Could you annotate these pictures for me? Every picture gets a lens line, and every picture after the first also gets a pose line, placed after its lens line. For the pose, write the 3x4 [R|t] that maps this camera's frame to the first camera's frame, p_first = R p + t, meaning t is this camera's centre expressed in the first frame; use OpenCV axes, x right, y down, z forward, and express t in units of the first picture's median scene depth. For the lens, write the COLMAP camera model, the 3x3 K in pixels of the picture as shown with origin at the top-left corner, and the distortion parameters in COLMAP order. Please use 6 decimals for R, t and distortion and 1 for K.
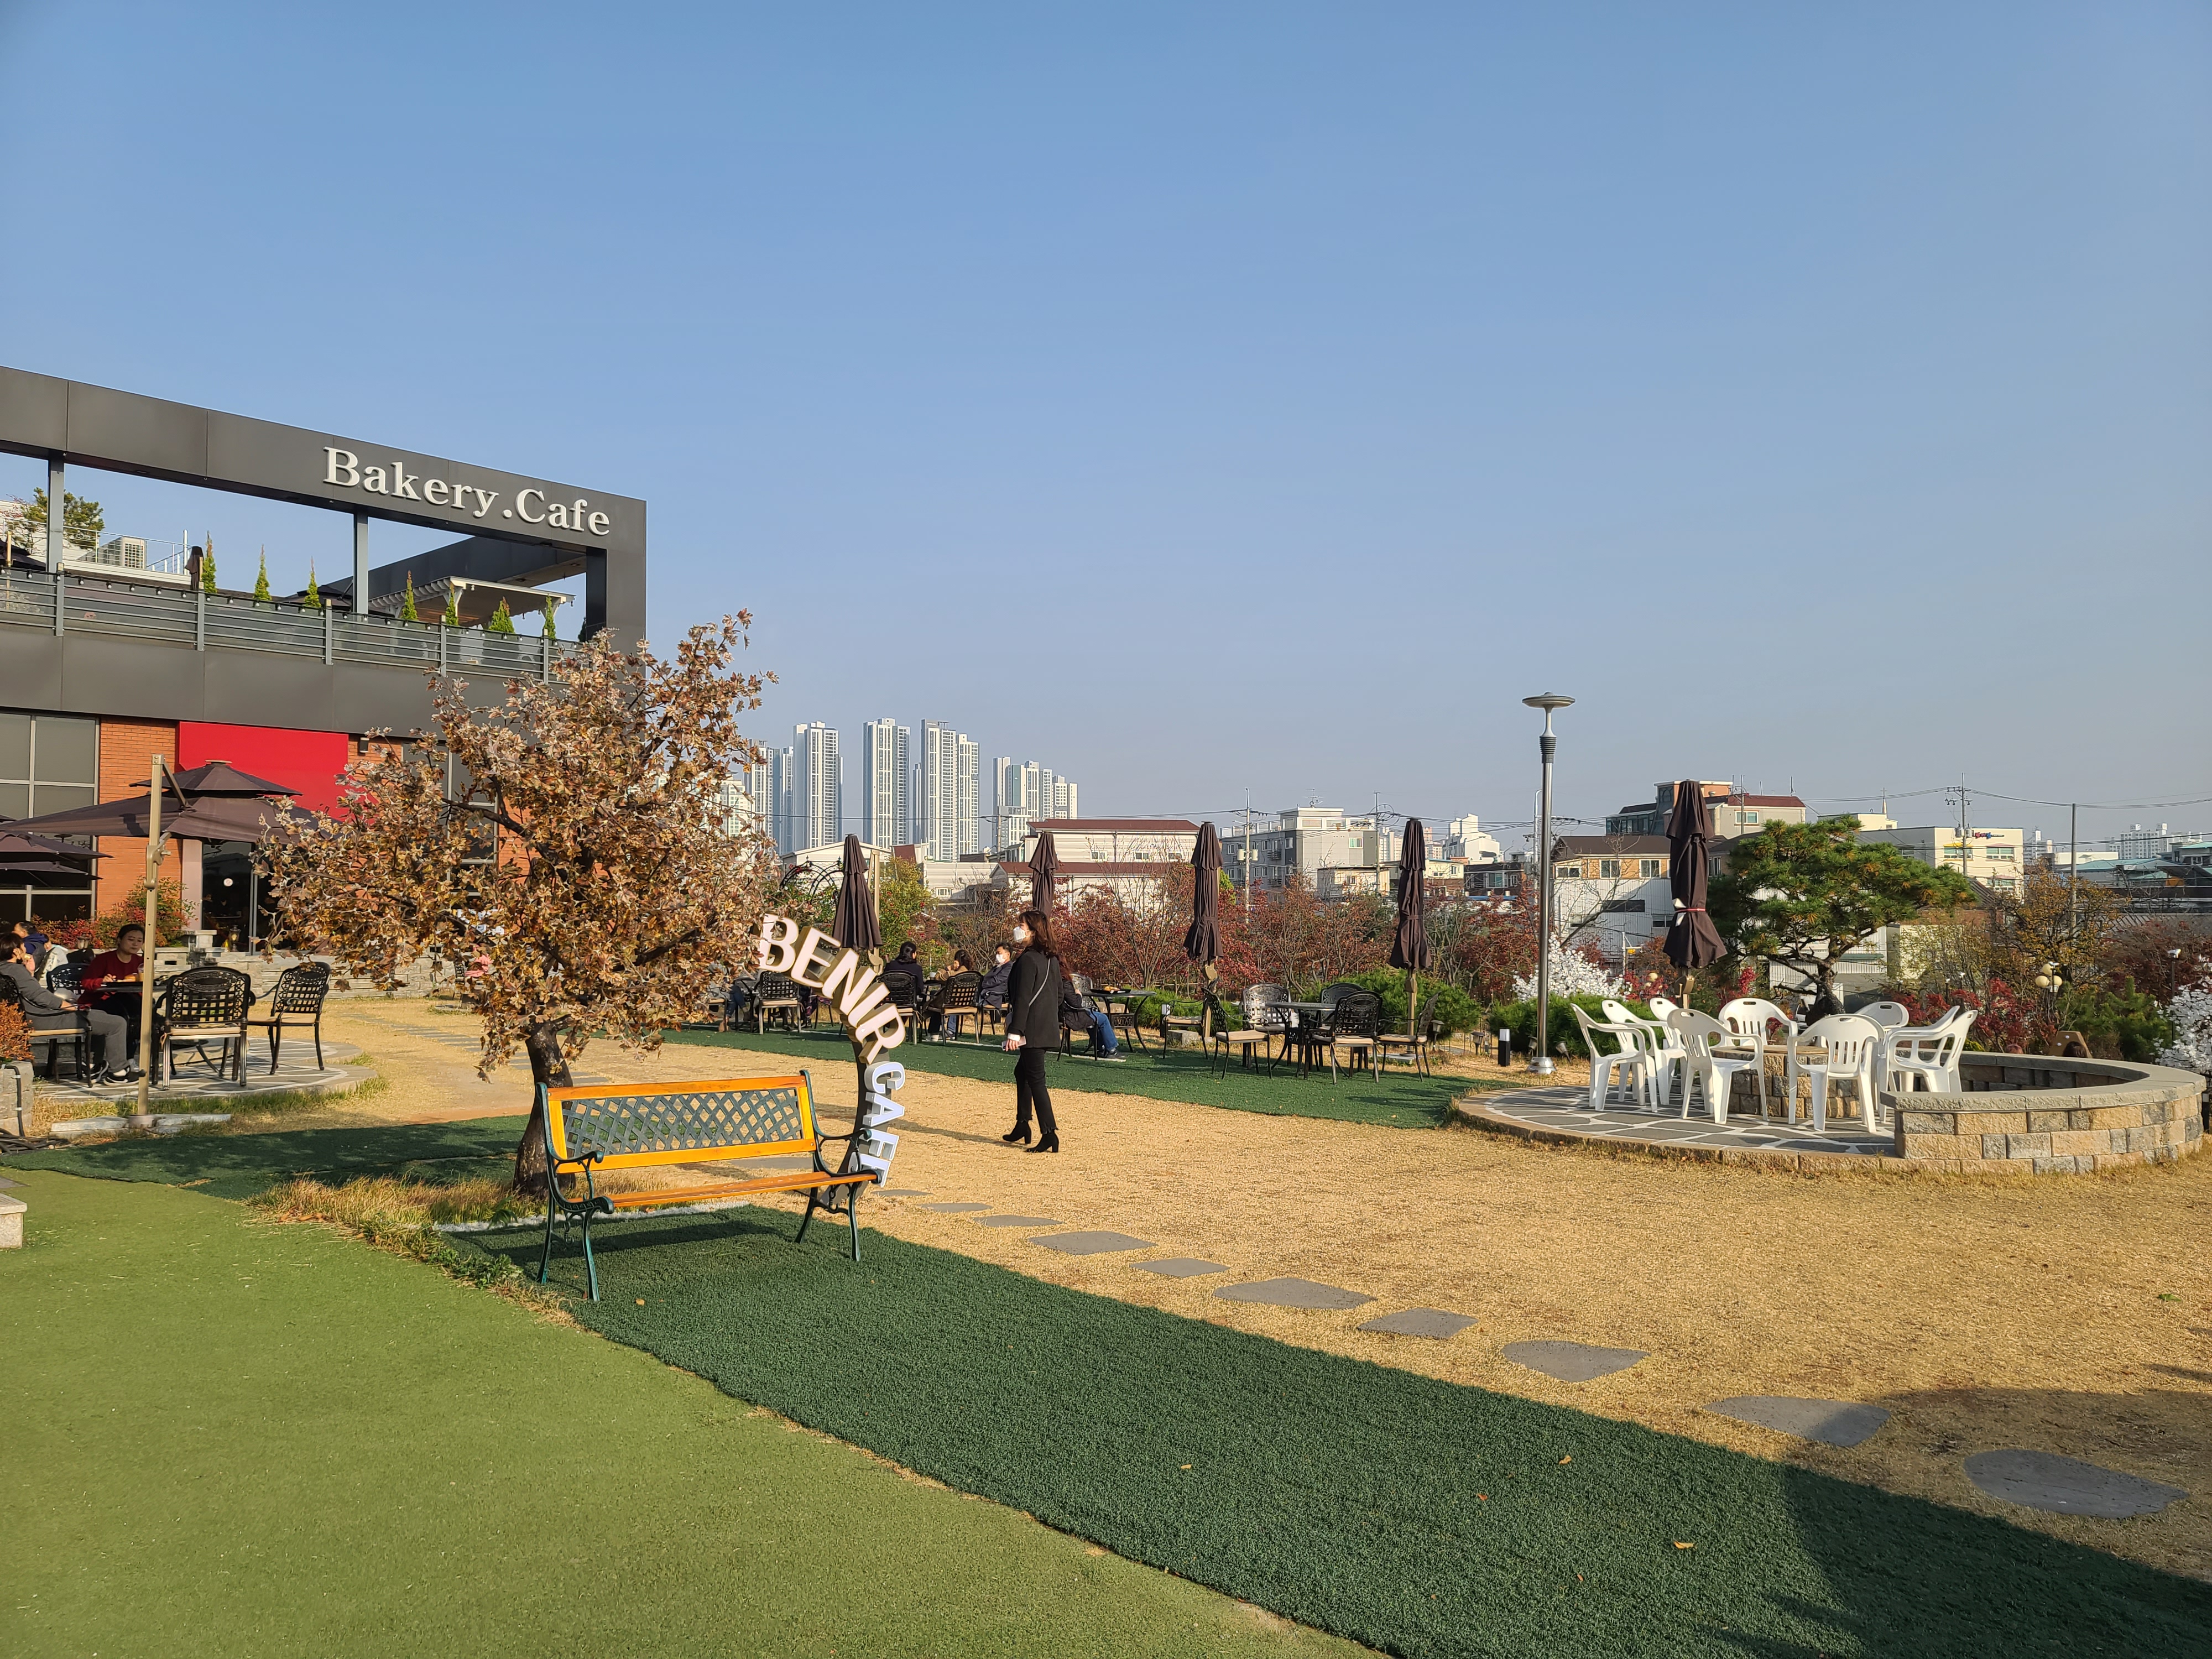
lens RADIAL K [[1599.2, 0, 1118.9], [0, 1599.2, 851.4], [0, 0, 1]] dist [0.153940, -0.171503]
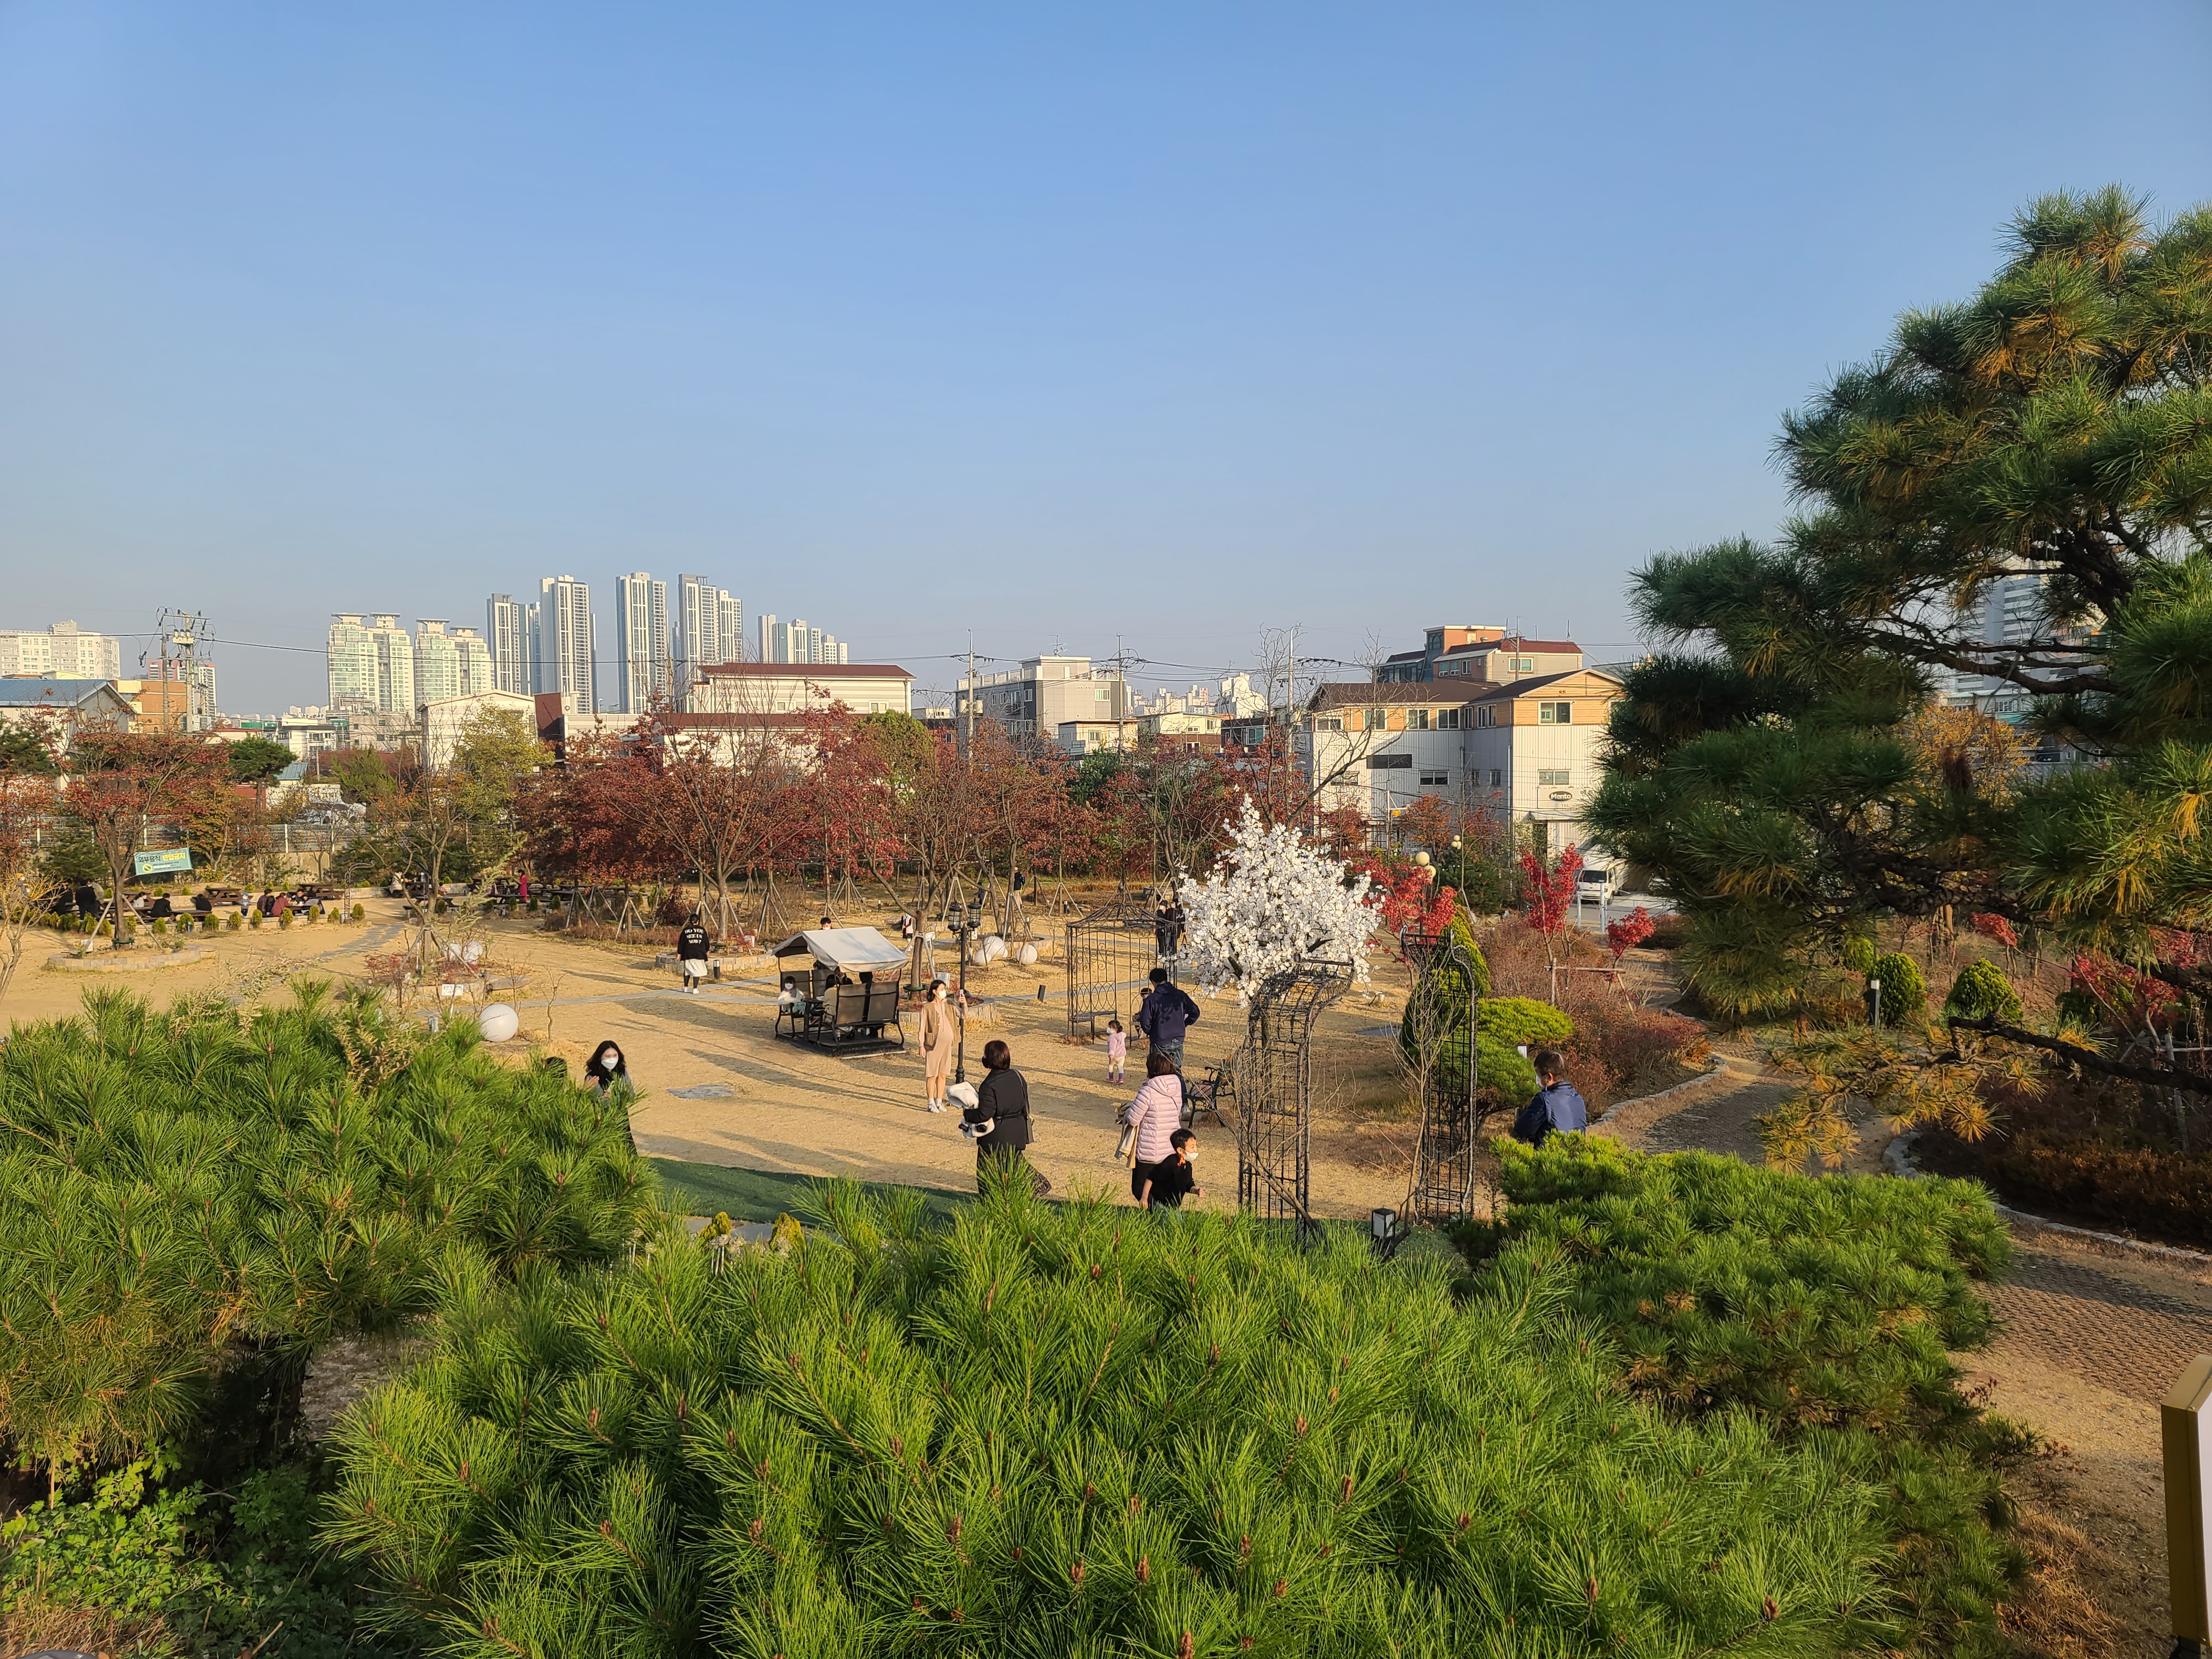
lens RADIAL K [[1599.2, 0, 1118.9], [0, 1599.2, 851.4], [0, 0, 1]] dist [0.153940, -0.171503]
pose [[0.991038, -0.015190, 0.132716, 0.038266], [0.003945, 0.996408, 0.084586, 0.006182], [-0.133524, -0.083304, 0.987538, 0.118678]]
